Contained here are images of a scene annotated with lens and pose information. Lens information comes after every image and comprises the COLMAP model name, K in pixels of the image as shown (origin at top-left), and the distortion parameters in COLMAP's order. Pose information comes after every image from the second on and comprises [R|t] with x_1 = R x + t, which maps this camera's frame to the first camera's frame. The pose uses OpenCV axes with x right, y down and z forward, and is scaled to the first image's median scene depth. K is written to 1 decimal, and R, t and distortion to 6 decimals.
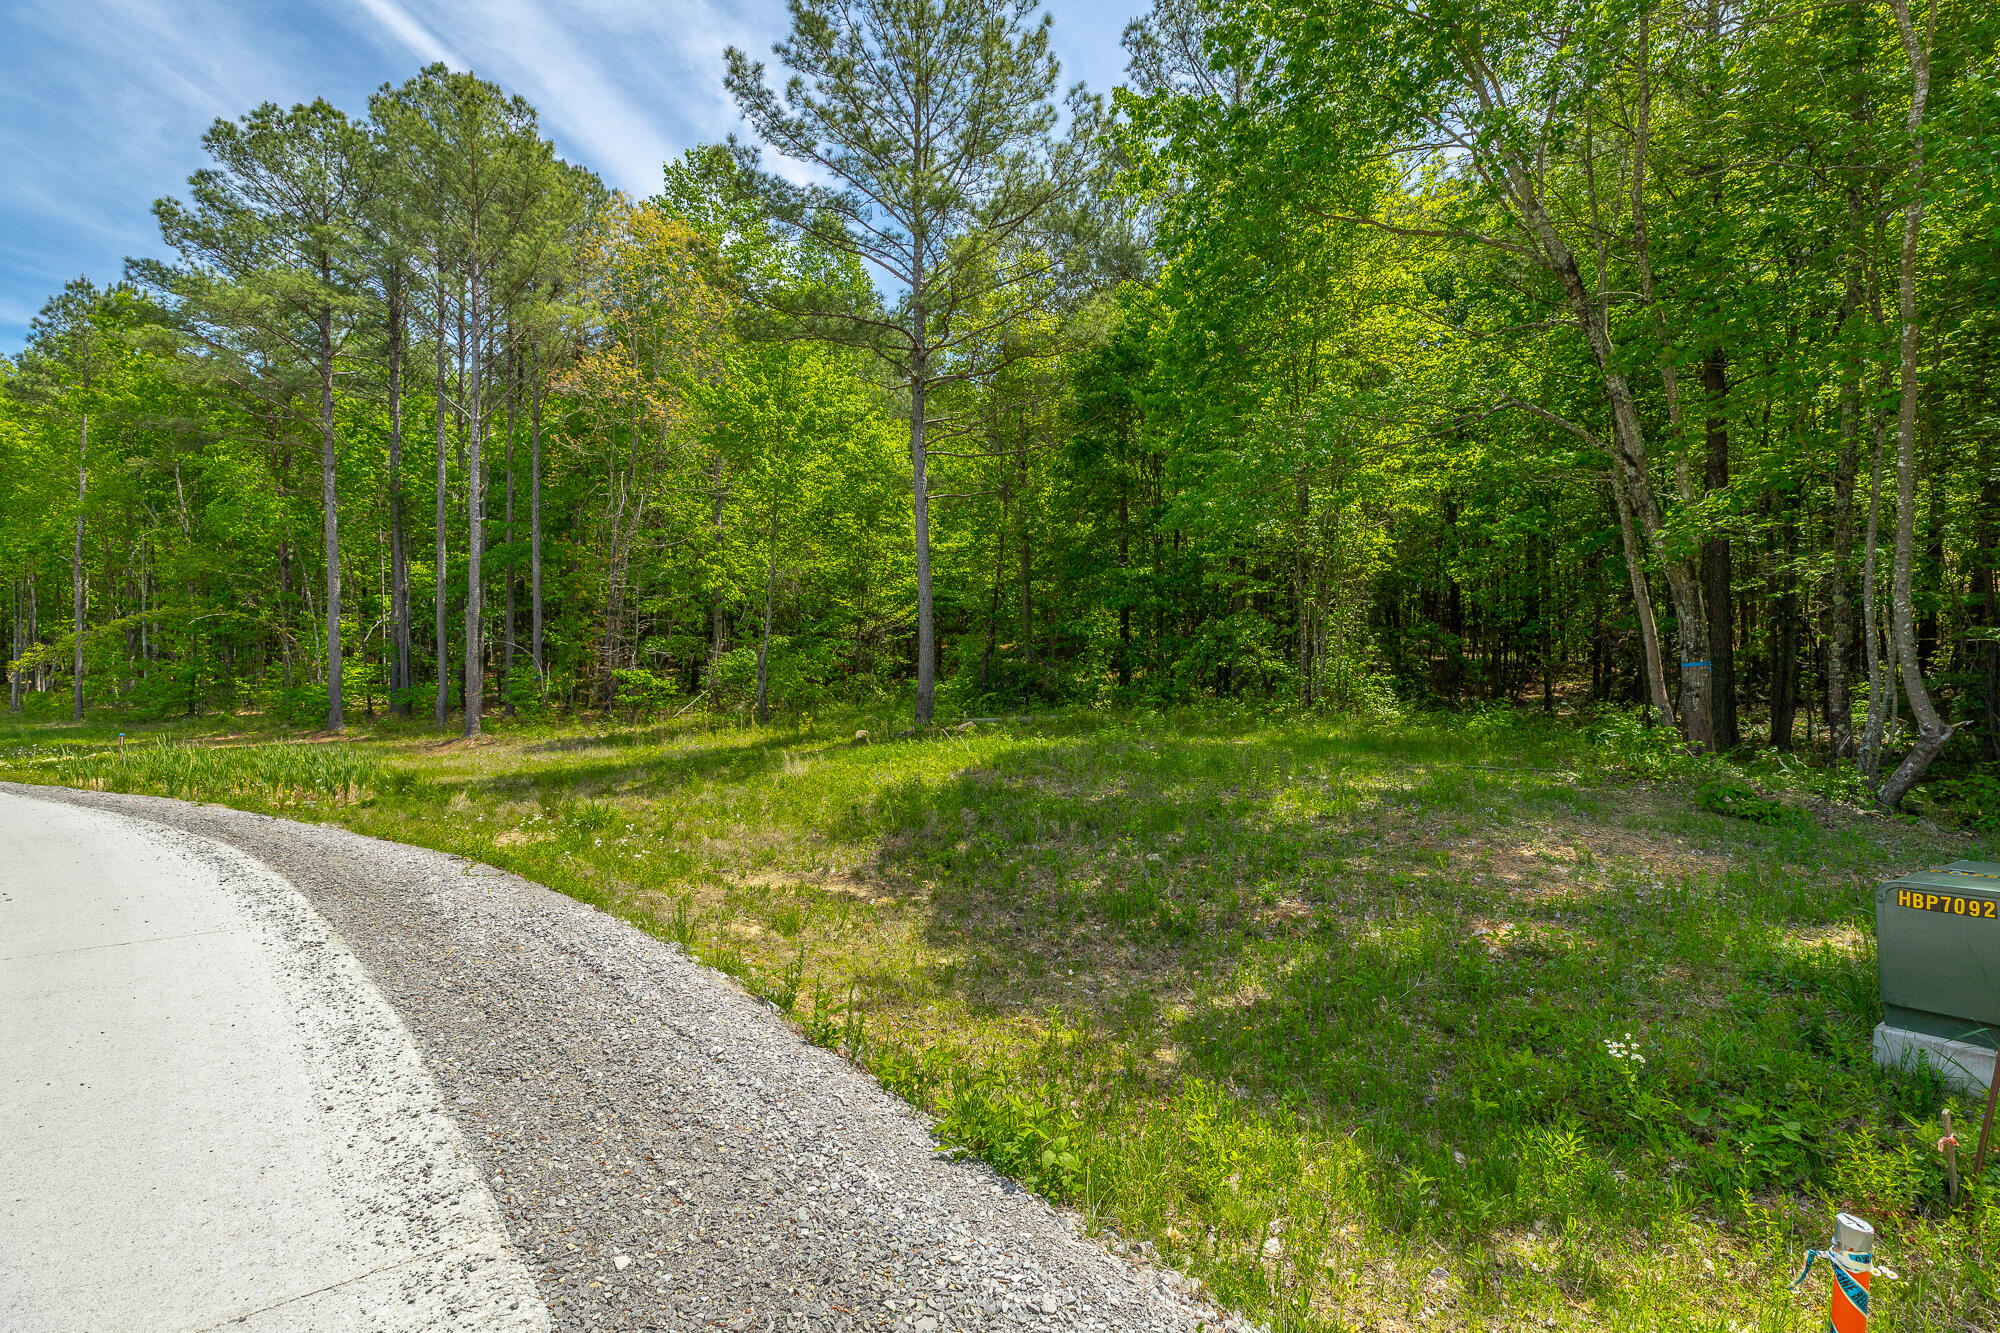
lens RADIAL K [[906.3, 0, 1008.6], [0, 906.3, 698.8], [0, 0, 1]] dist [-0.000562, -0.000052]
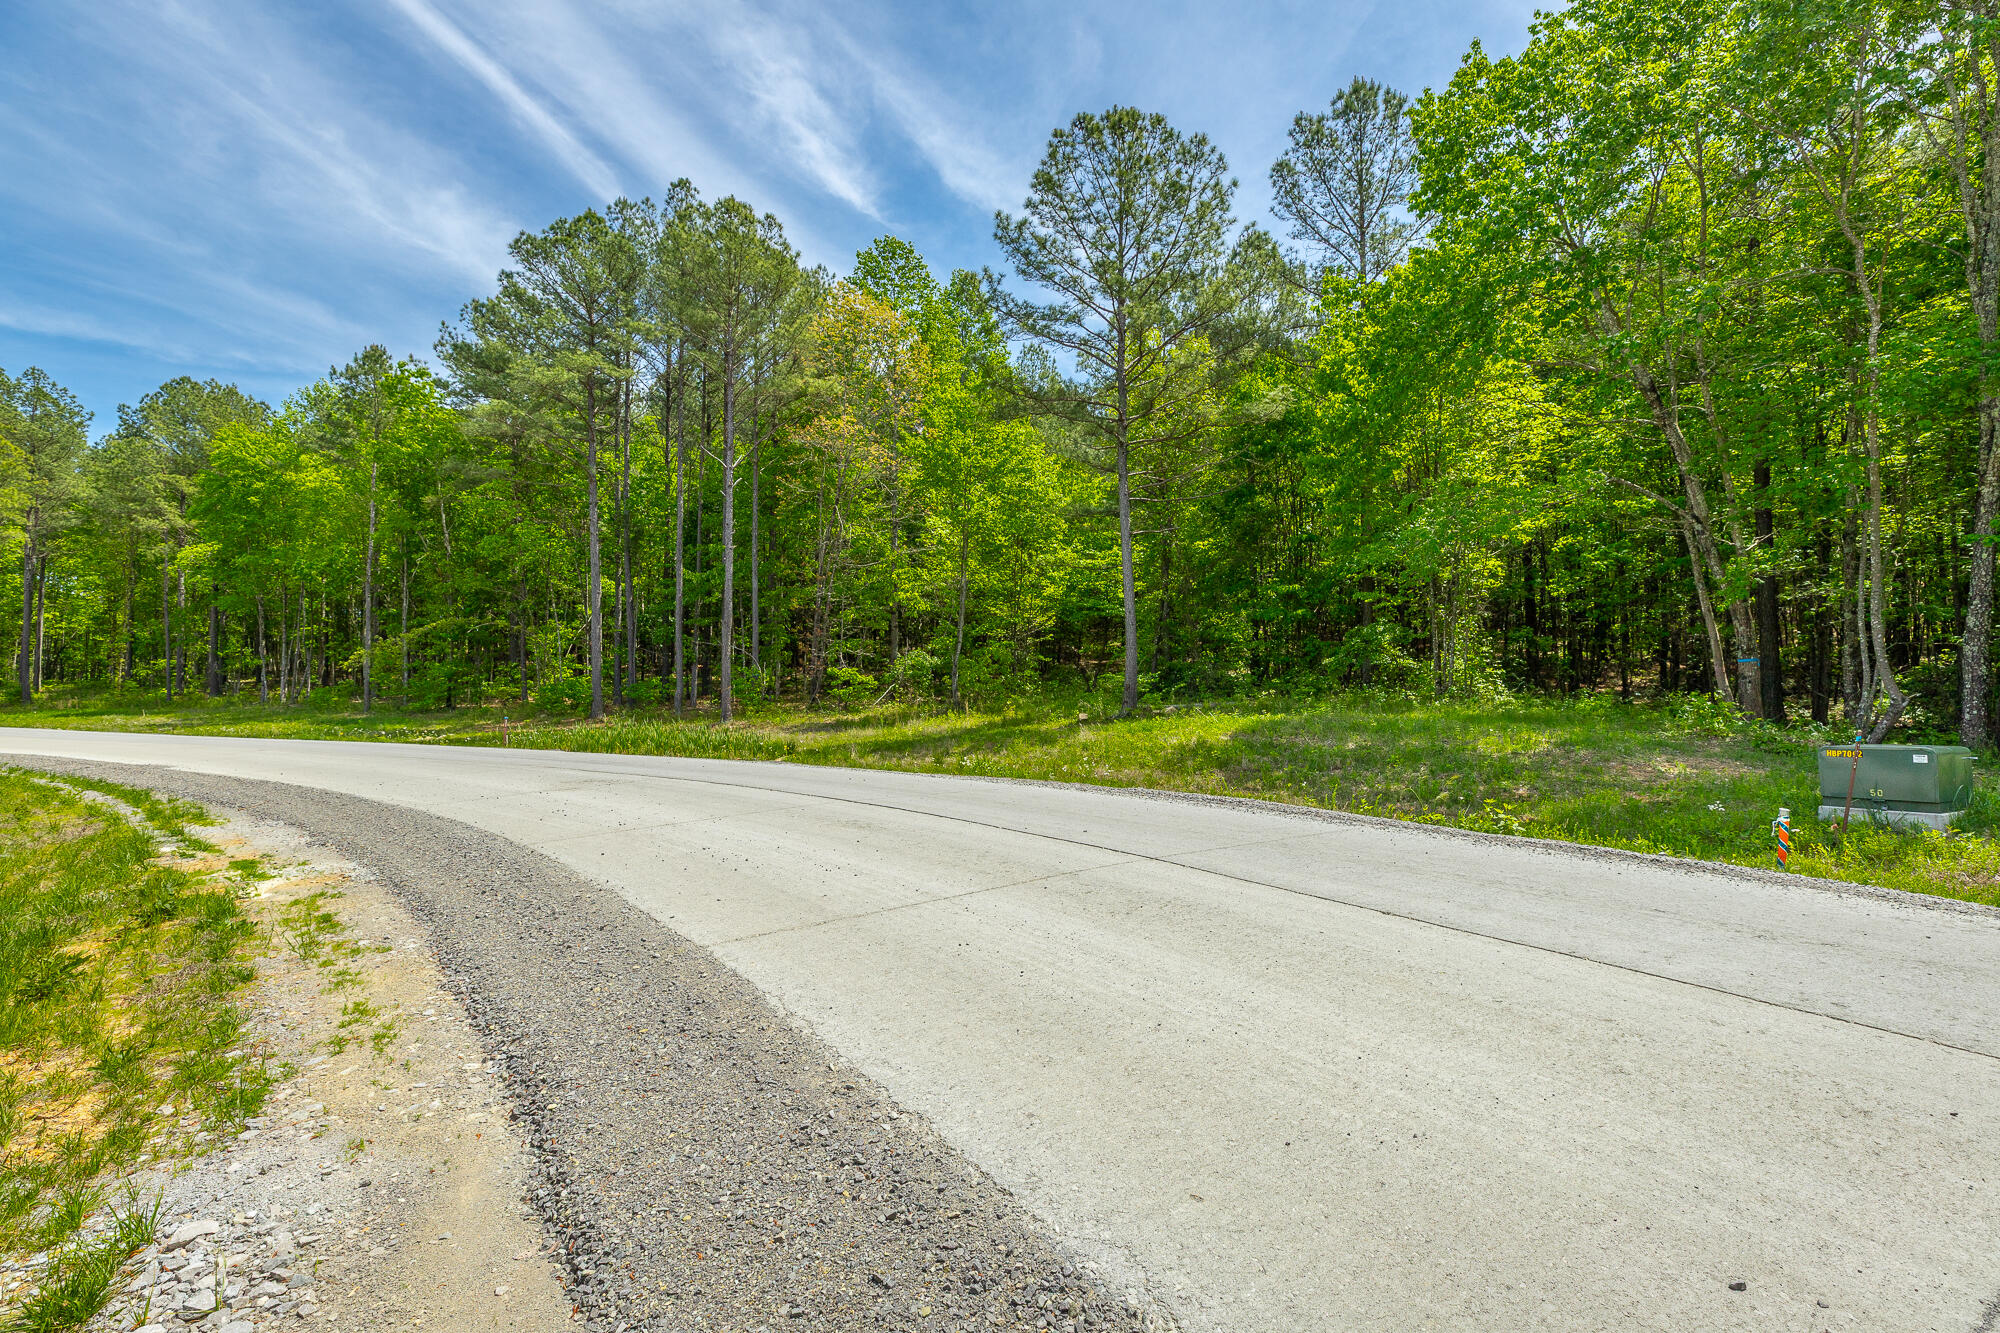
lens RADIAL K [[901.0, 0, 1002.4], [0, 901.0, 670.1], [0, 0, 1]] dist [0.001184, -0.000117]
pose [[0.998854, -0.002908, -0.047767, -0.218565], [0.001474, 0.999548, -0.030034, 0.011359], [0.047832, 0.029929, 0.998407, -0.298195]]
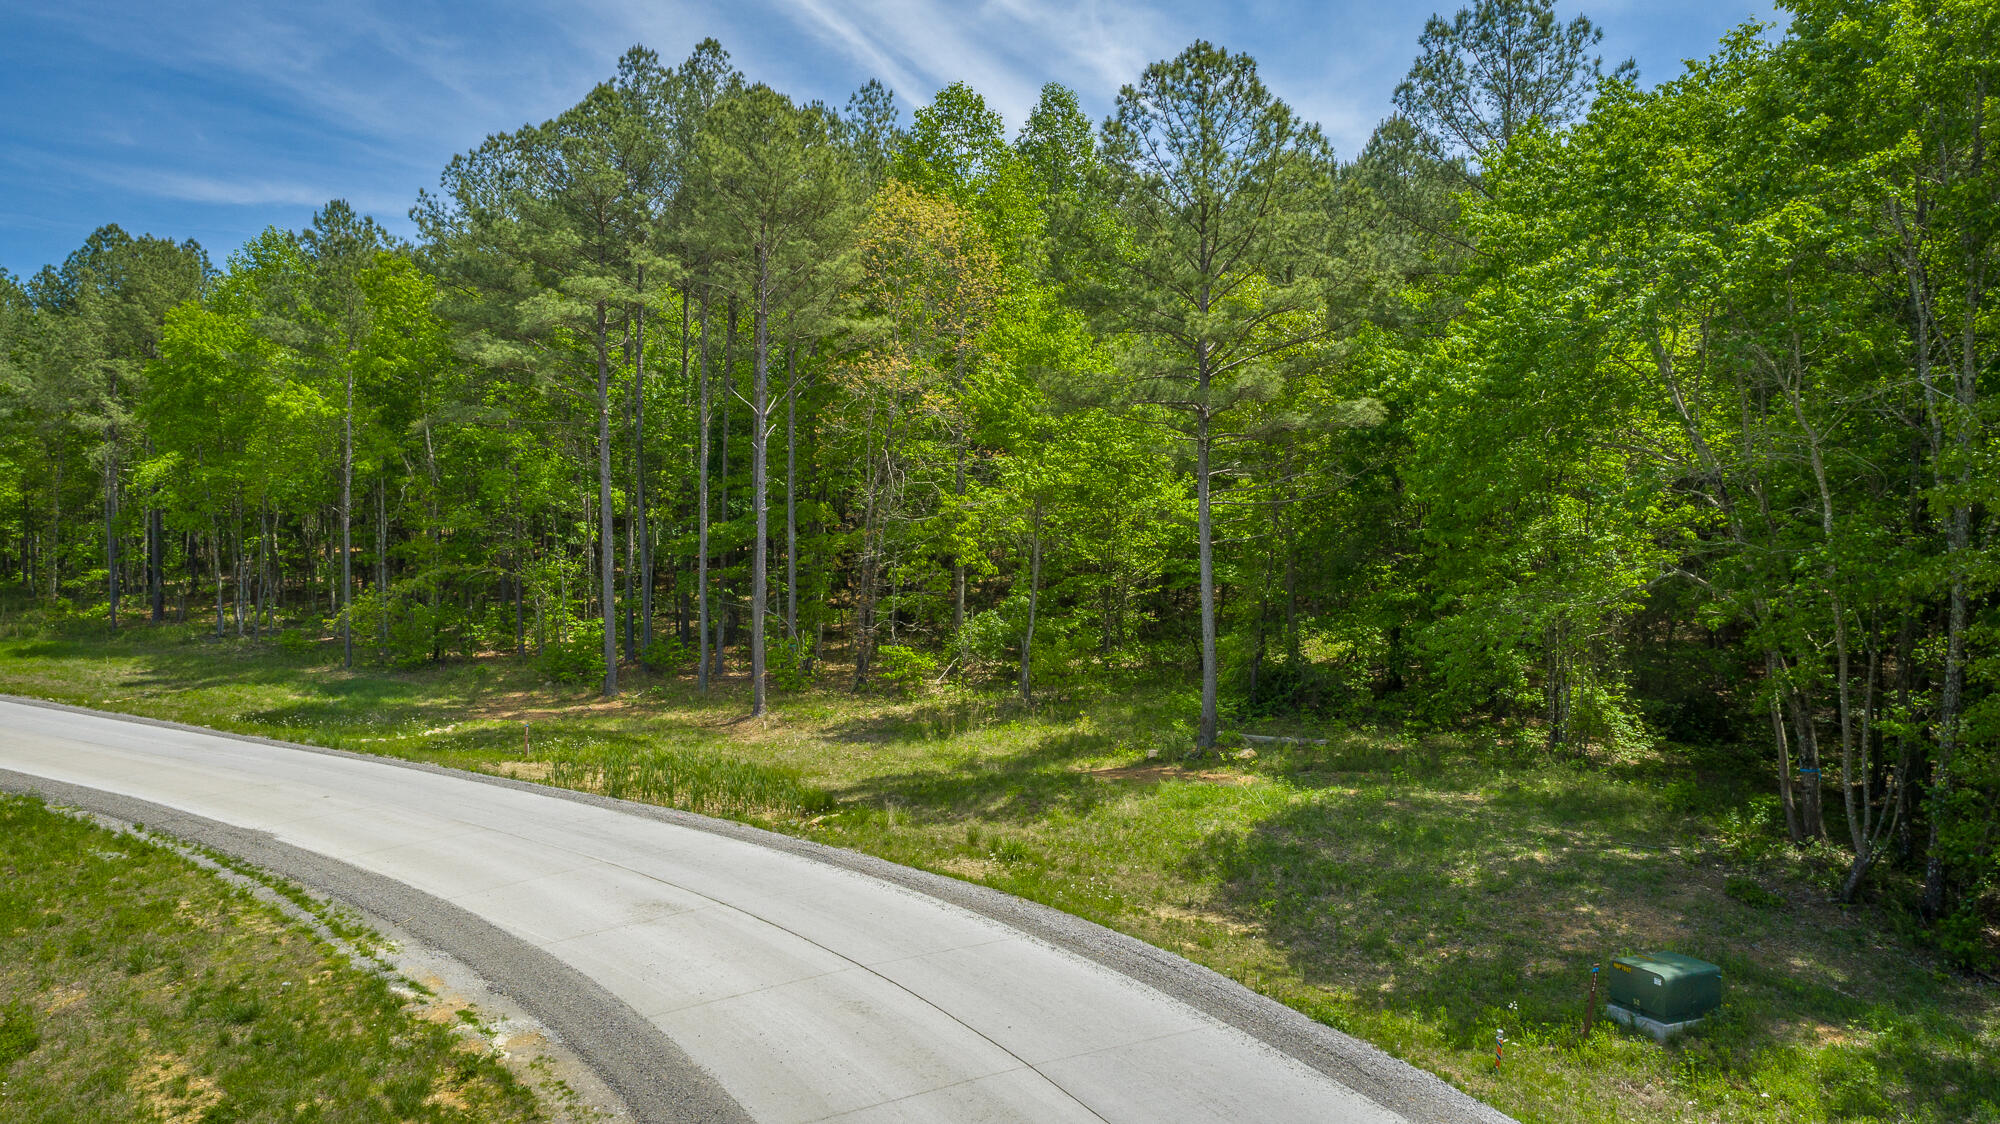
lens RADIAL K [[1343.5, 0, 1011.6], [0, 1343.5, 565.0], [0, 0, 1]] dist [-0.009120, 0.005501]
pose [[0.988106, 0.008312, -0.153552, -0.073946], [-0.005374, 0.999795, 0.019539, -0.236851], [0.153683, -0.018481, 0.987947, -0.740370]]
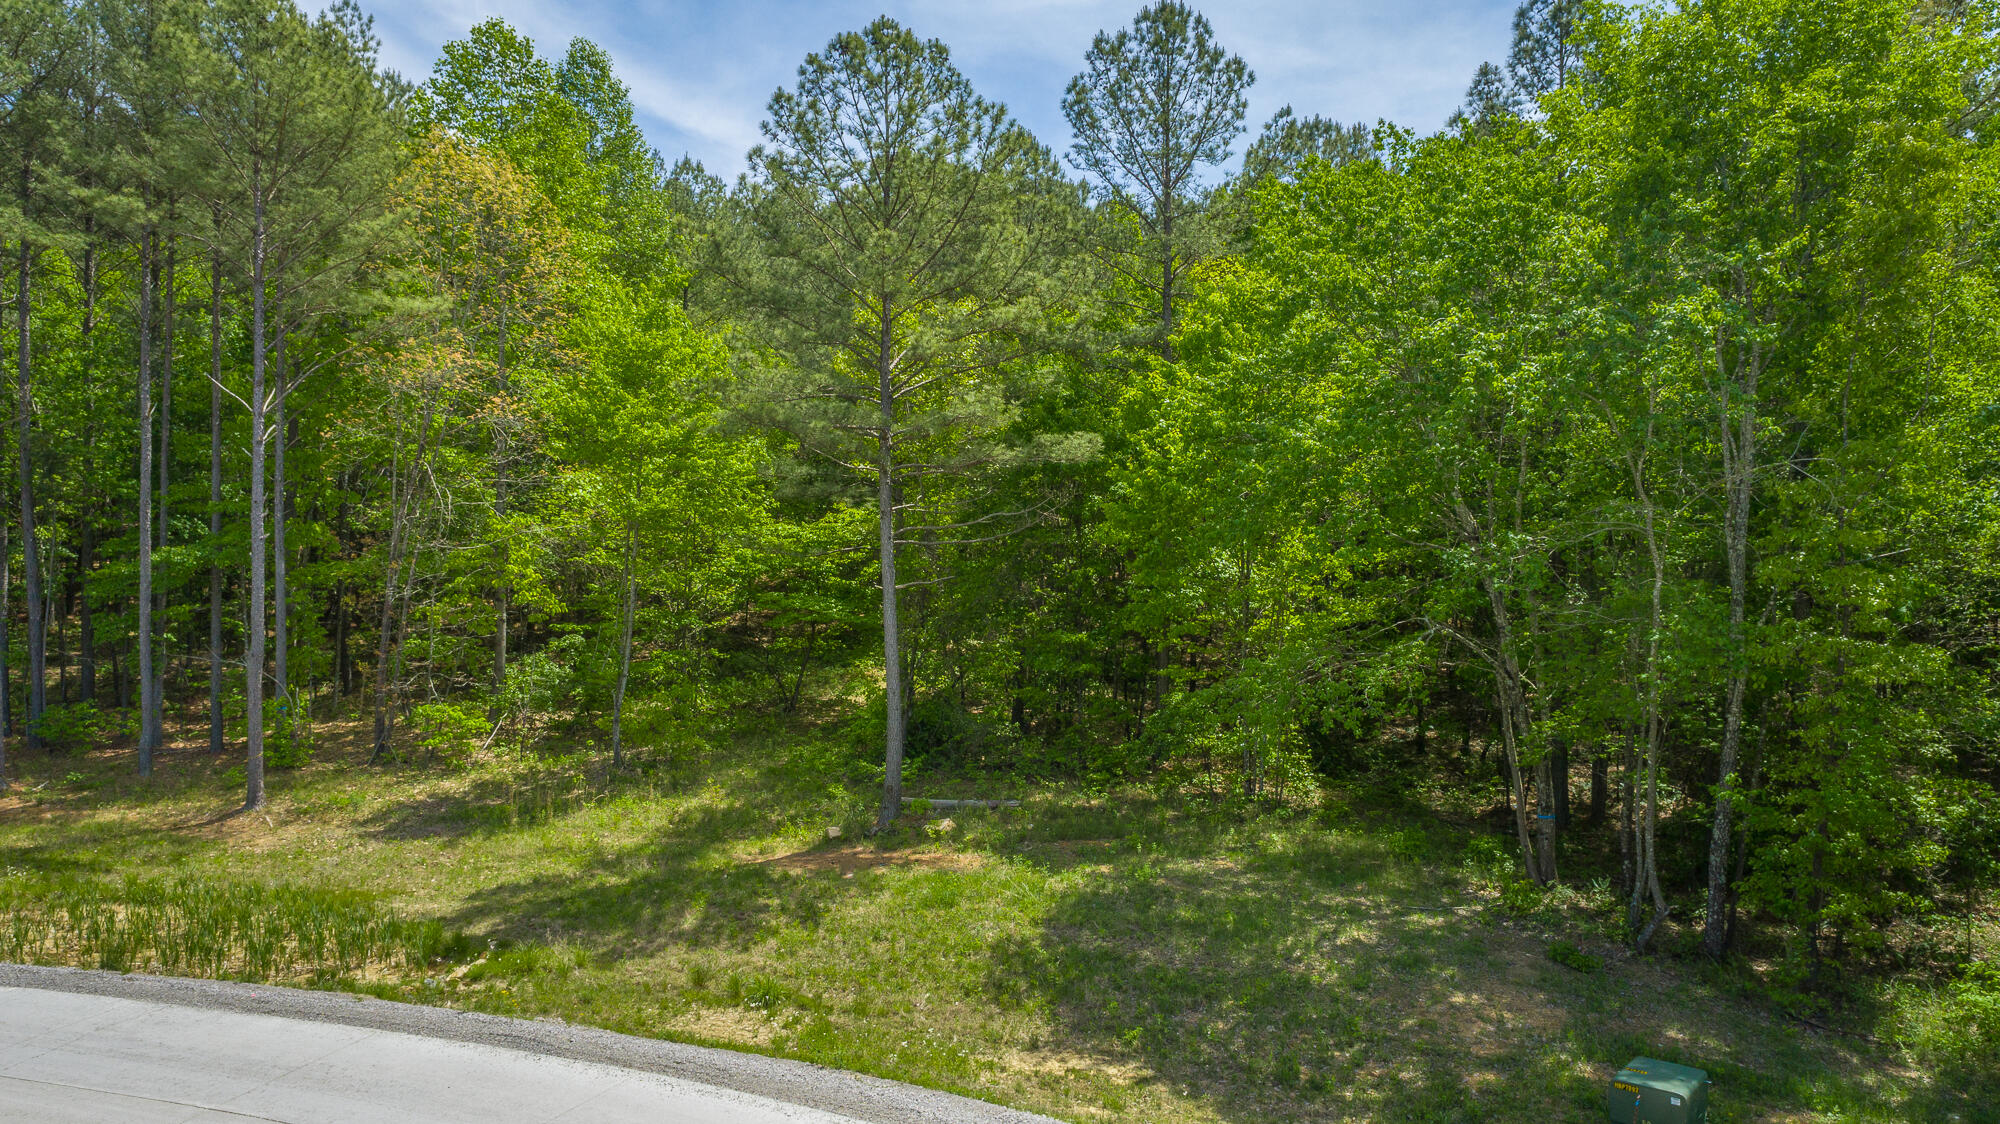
lens RADIAL K [[1343.5, 0, 1011.6], [0, 1343.5, 565.0], [0, 0, 1]] dist [-0.009120, 0.005501]
pose [[0.958684, 0.005711, 0.284415, -0.405551], [-0.010656, 0.999818, 0.015842, -0.285438], [-0.284272, -0.018218, 0.958570, -0.484710]]
